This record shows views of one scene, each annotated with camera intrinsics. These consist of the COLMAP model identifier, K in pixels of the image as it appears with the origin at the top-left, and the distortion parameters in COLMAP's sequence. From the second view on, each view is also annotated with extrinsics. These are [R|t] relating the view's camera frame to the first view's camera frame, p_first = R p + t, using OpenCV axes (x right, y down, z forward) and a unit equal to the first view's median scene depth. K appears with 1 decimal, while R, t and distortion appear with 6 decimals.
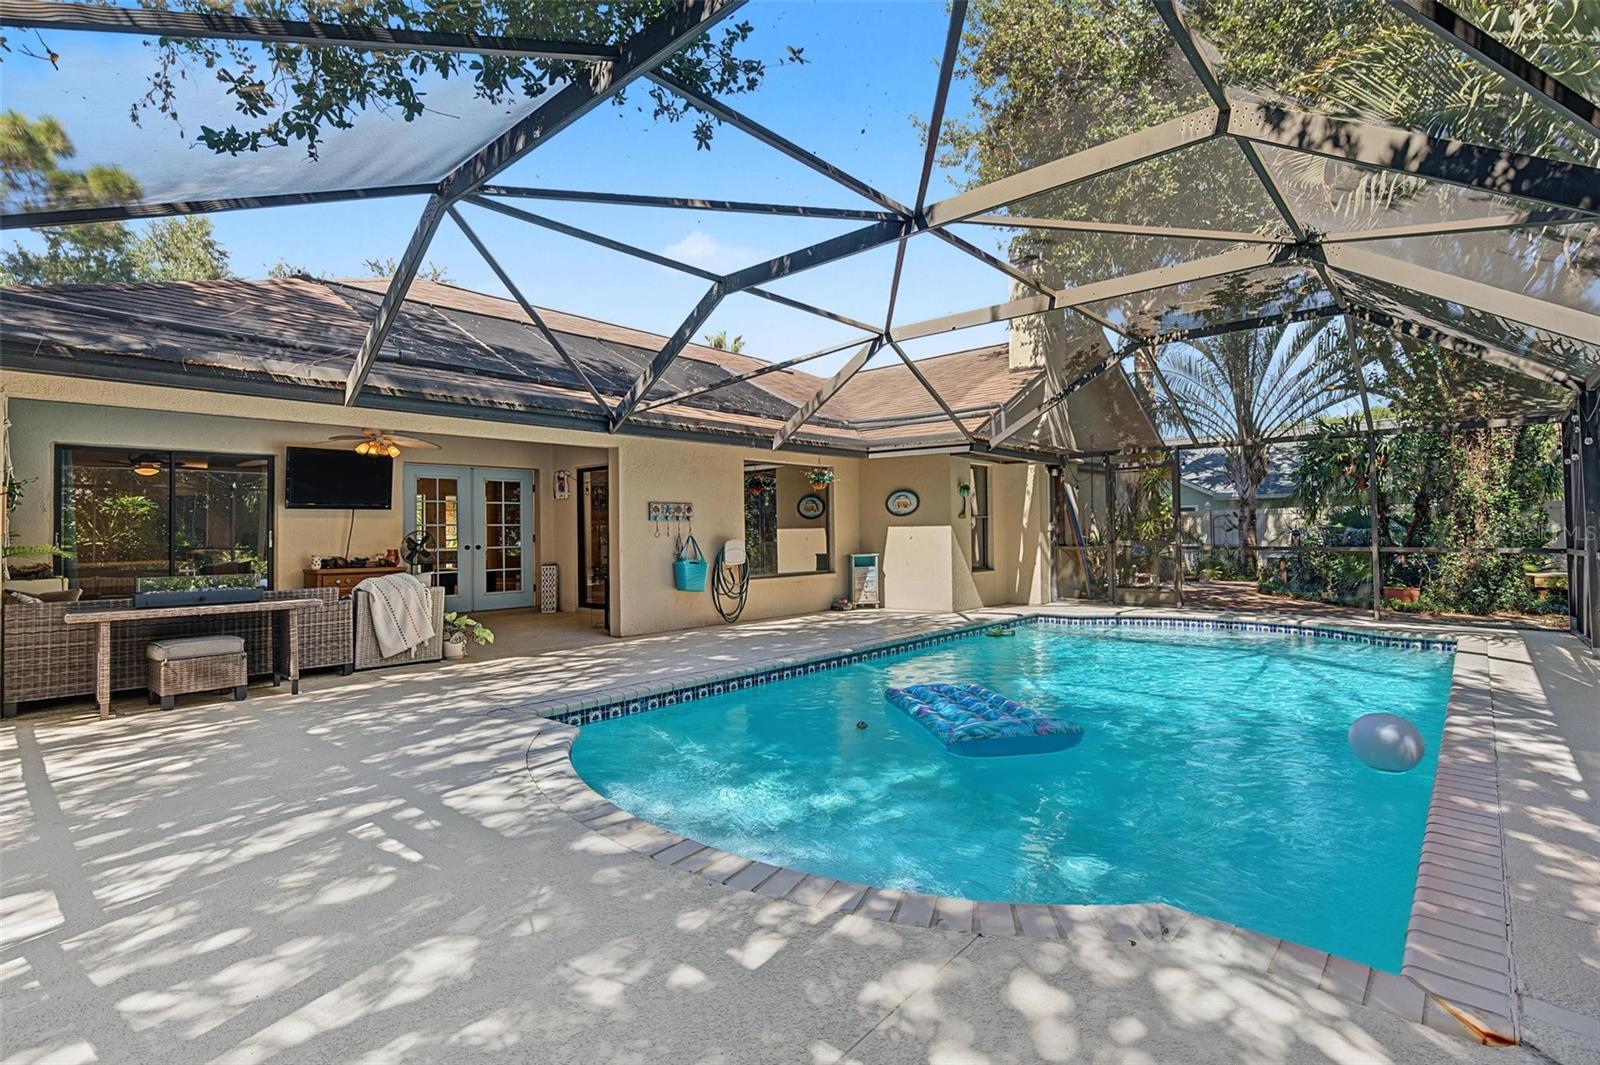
lens RADIAL K [[748.6, 0, 801.5], [0, 748.6, 527.1], [0, 0, 1]] dist [0.002543, 0.000444]
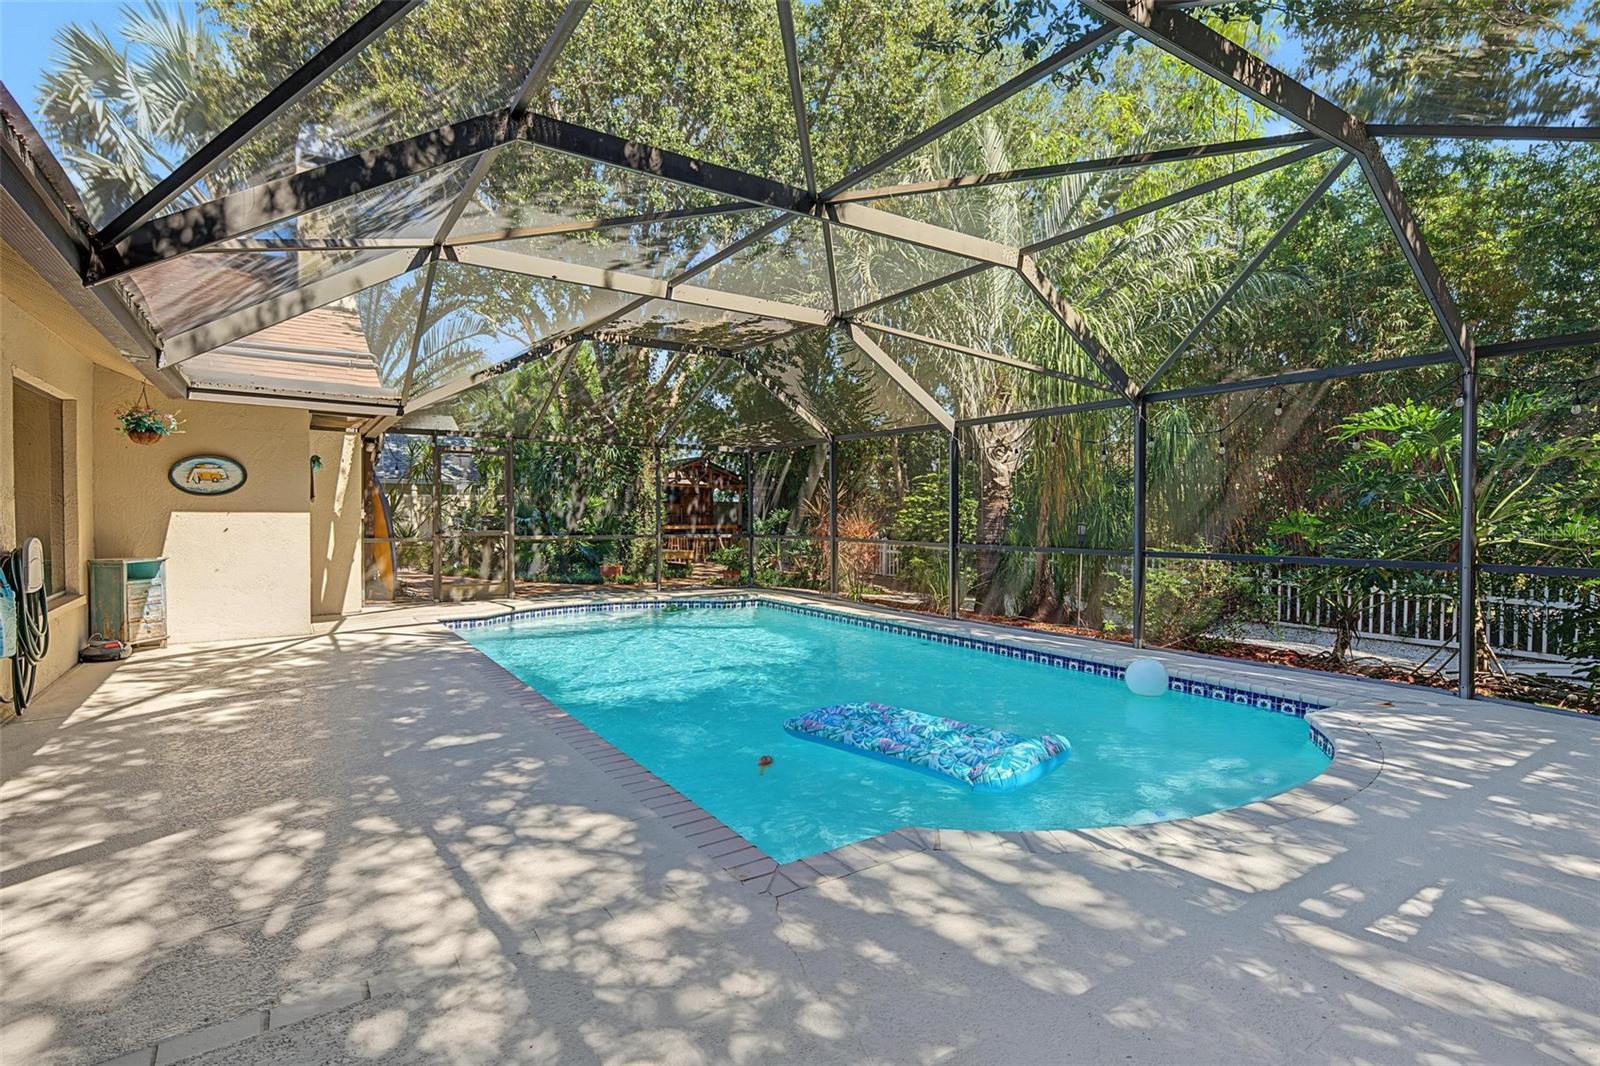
lens RADIAL K [[787.5, 0, 794.9], [0, 787.5, 522.9], [0, 0, 1]] dist [-0.004427, 0.000937]
pose [[0.260268, -0.001657, 0.965535, -1.394249], [-0.015746, 0.999858, 0.005961, -0.013552], [-0.965408, -0.016755, 0.260205, 1.267691]]
